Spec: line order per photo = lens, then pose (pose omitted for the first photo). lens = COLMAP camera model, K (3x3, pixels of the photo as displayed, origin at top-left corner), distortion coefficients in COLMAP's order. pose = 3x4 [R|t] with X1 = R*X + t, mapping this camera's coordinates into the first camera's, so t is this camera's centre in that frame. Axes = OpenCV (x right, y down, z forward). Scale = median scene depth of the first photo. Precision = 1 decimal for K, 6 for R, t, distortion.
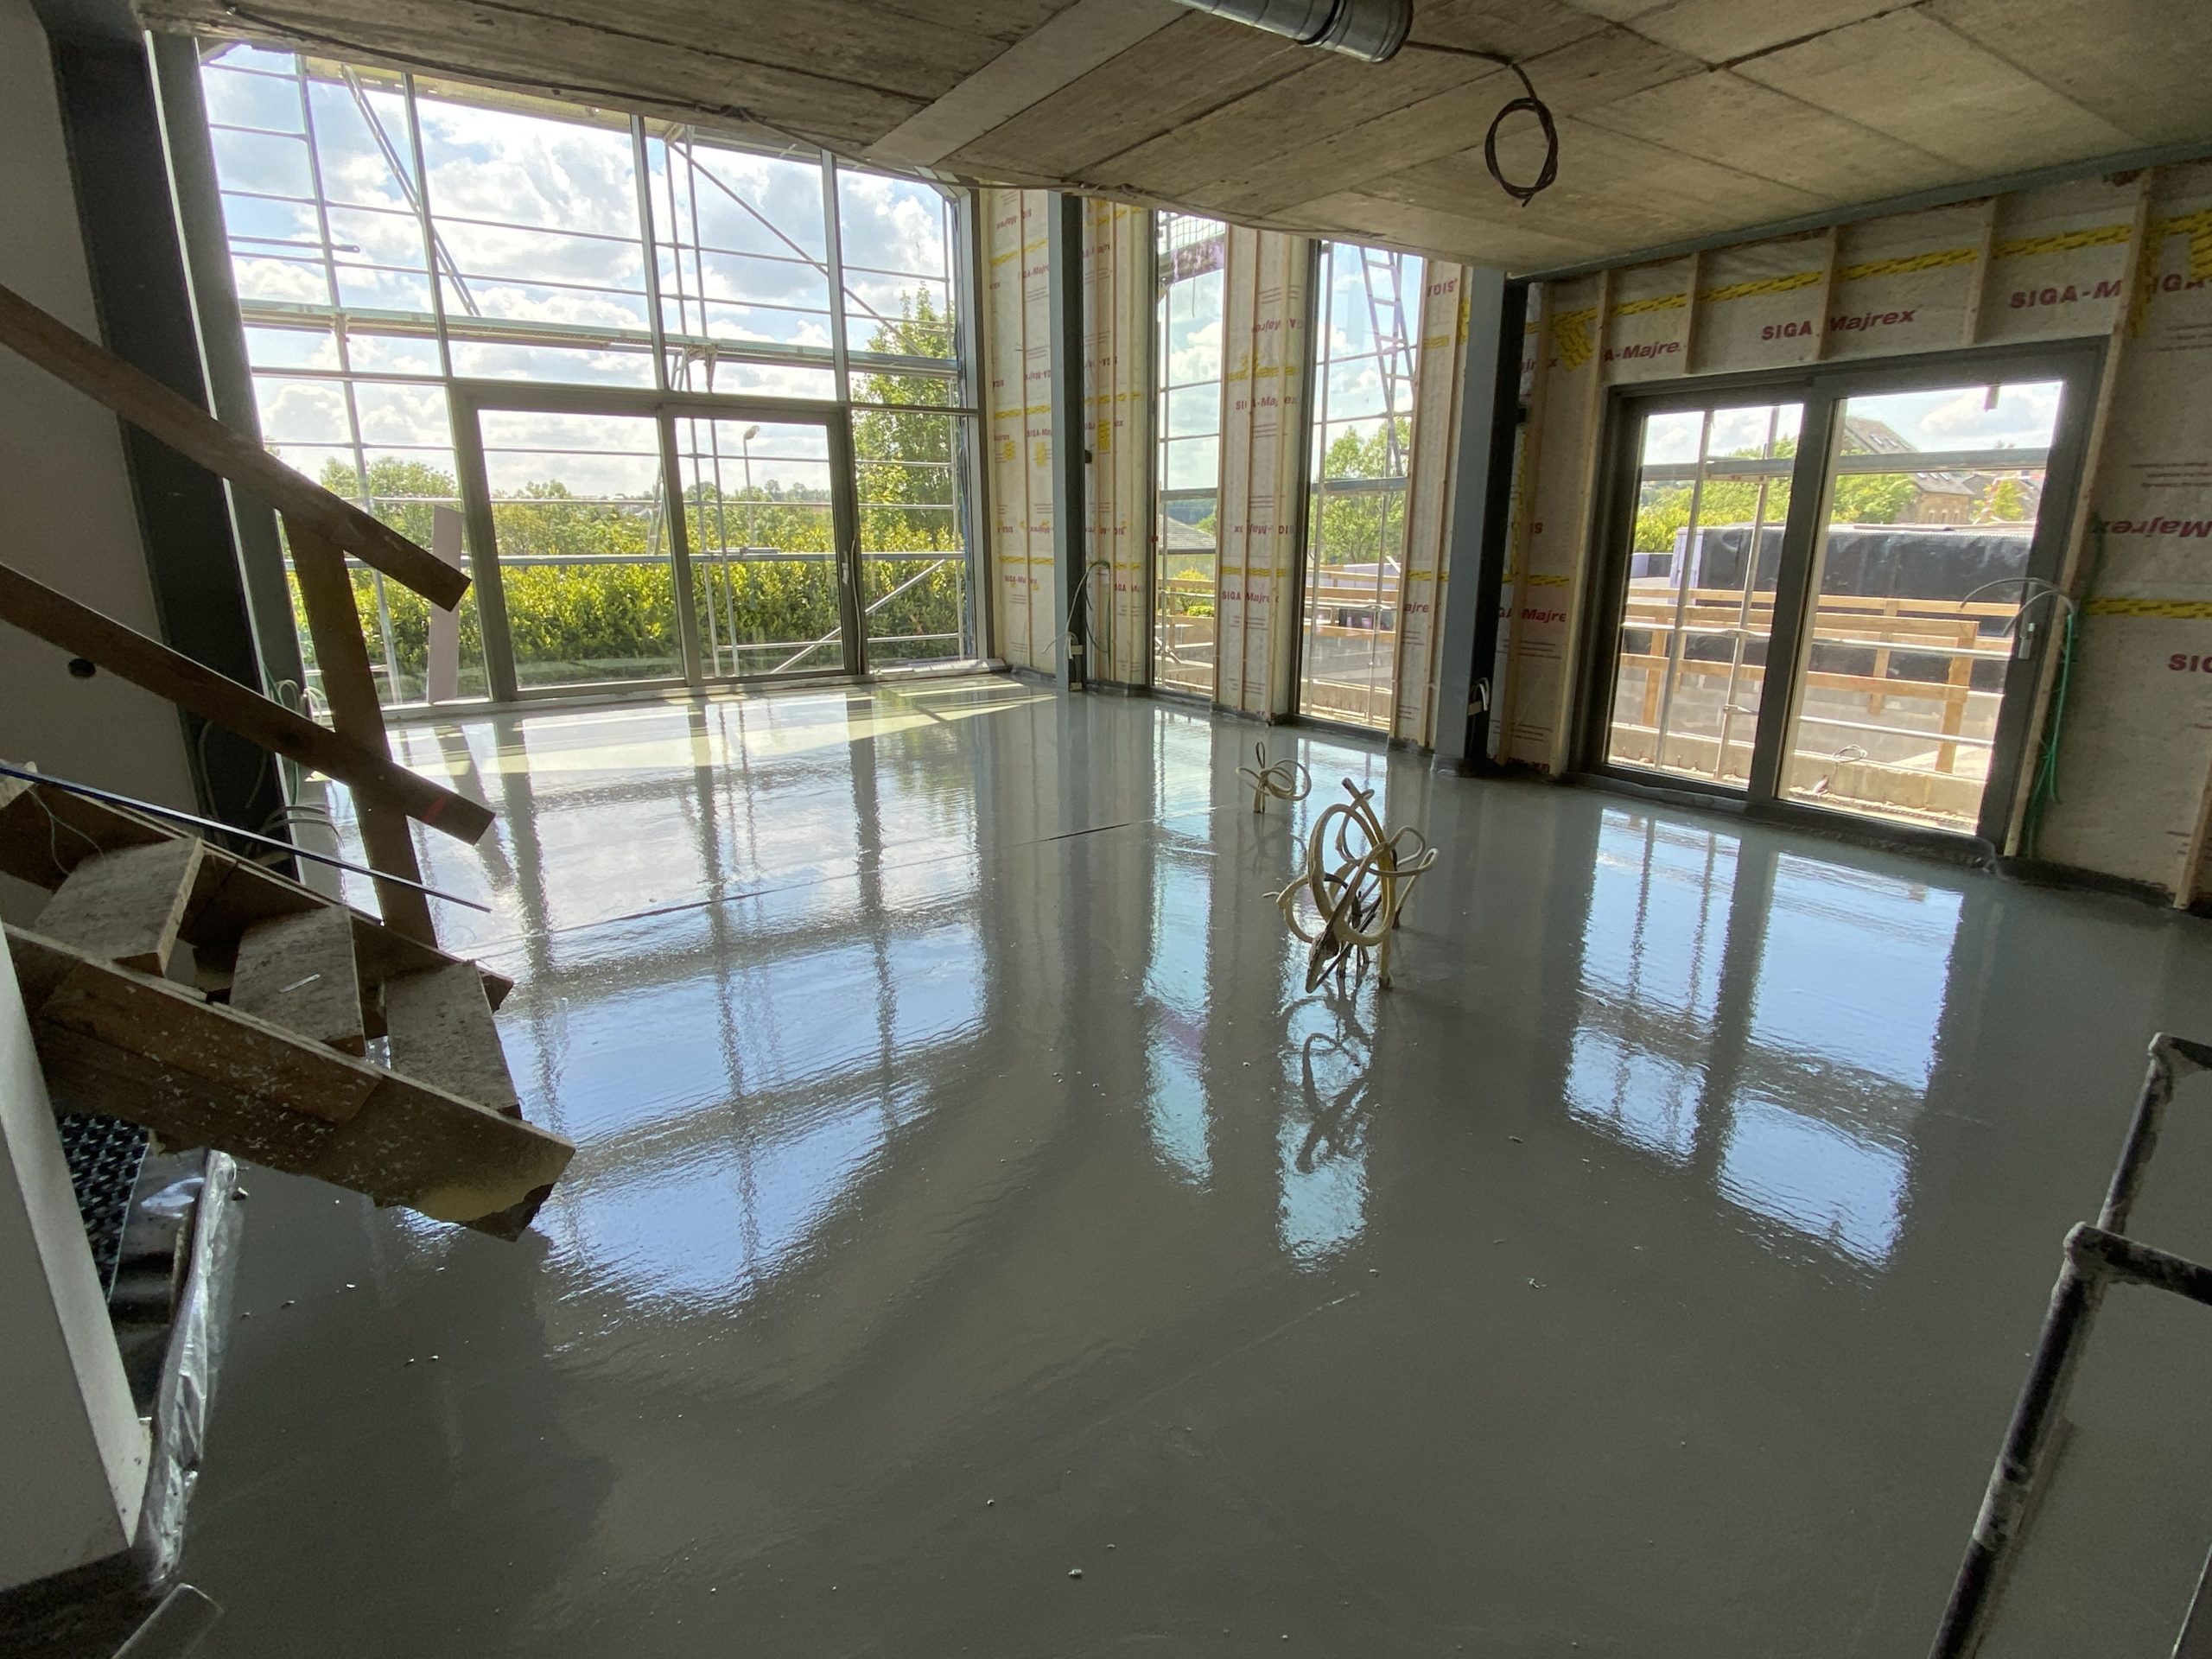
lens RADIAL K [[1129.4, 0, 1100.3], [0, 1129.4, 826.8], [0, 0, 1]] dist [0.038615, -0.028595]
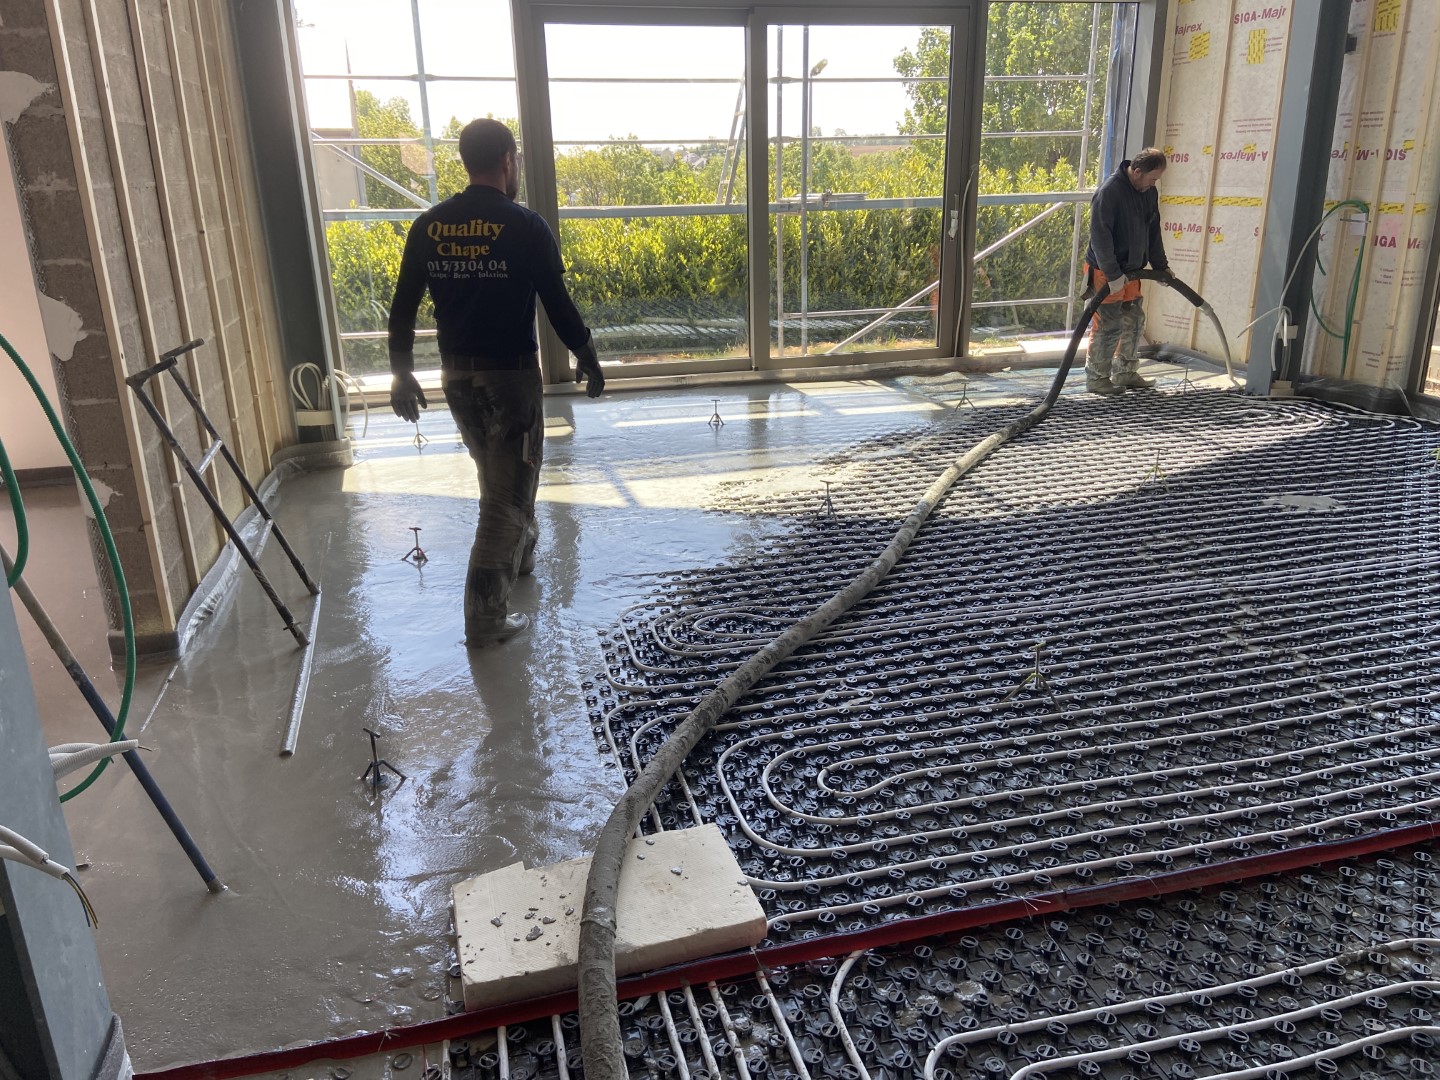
lens RADIAL K [[1091.3, 0, 719.5], [0, 1091.3, 542.6], [0, 0, 1]] dist [0.116347, -0.137520]
pose [[0.938739, 0.095487, -0.331137, -0.114955], [-0.073175, 0.994167, 0.079234, -0.060708], [0.336772, -0.050149, 0.940250, 0.246745]]
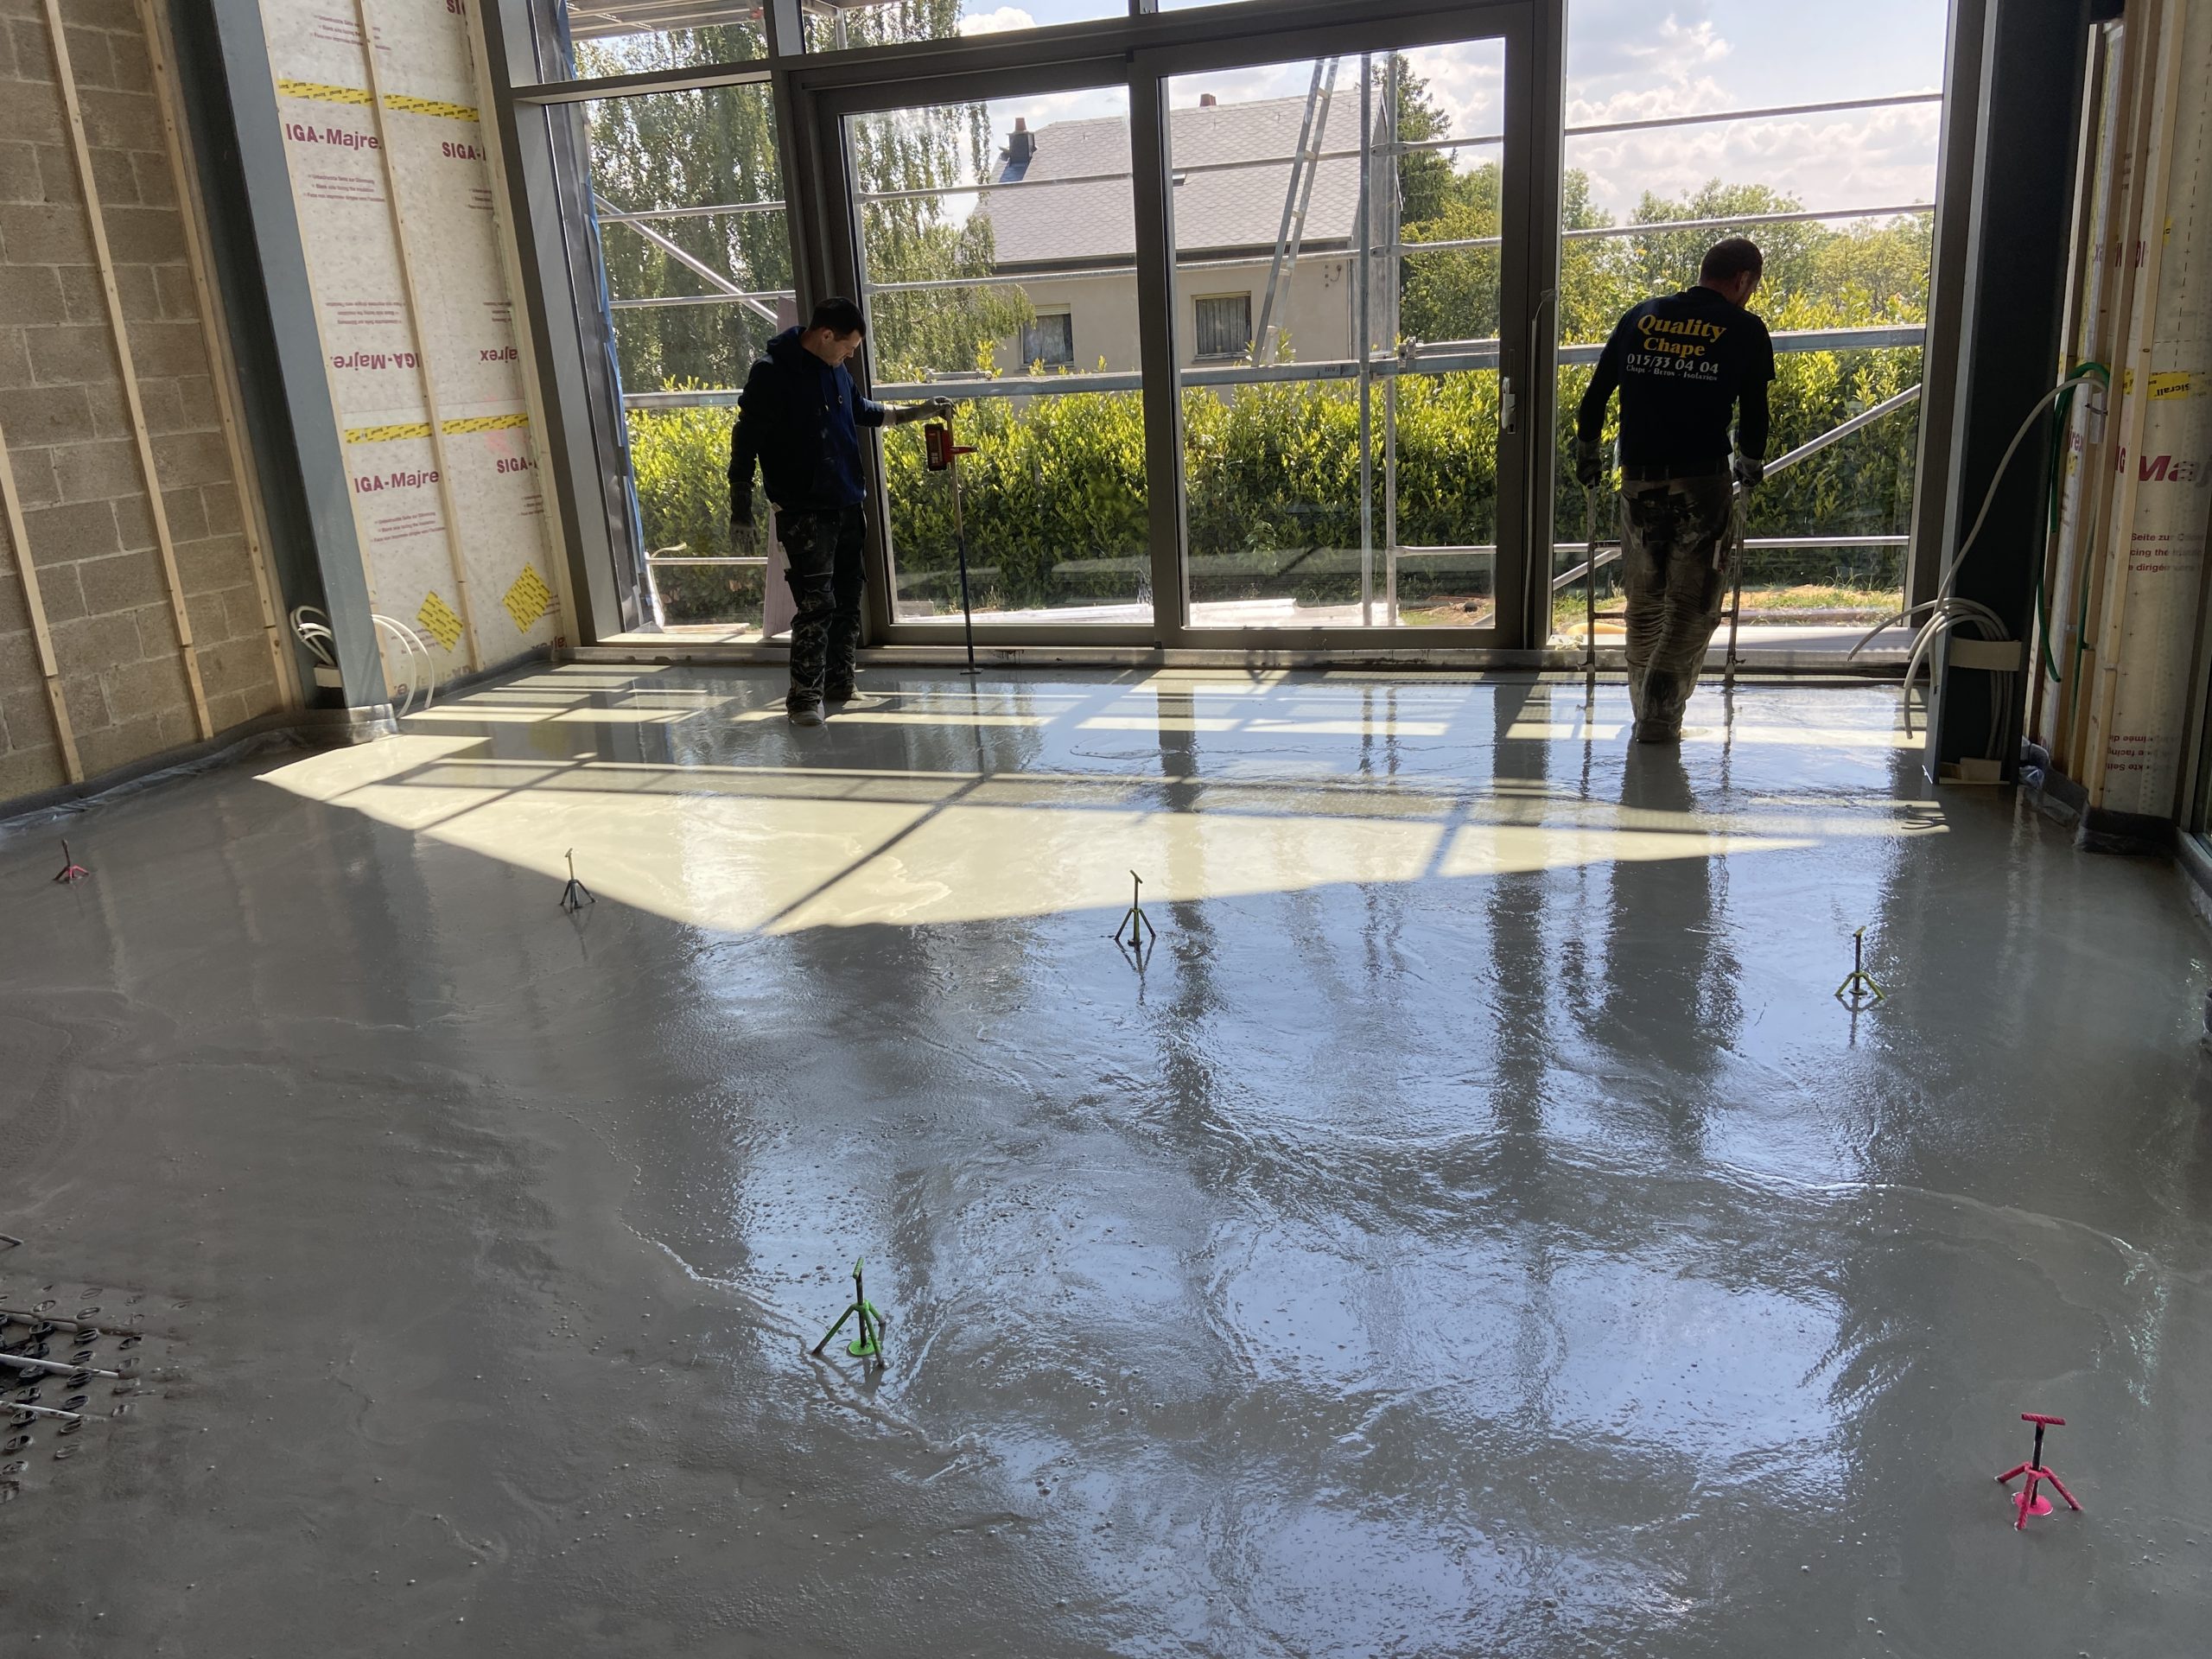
lens RADIAL K [[1676.4, 0, 1102.5], [0, 1676.4, 818.8], [0, 0, 1]] dist [0.116347, -0.137520]
pose [[0.614859, 0.191661, -0.764993, 0.203123], [-0.150115, 0.980727, 0.125057, -0.142130], [0.774218, 0.037944, 0.631780, 0.546796]]
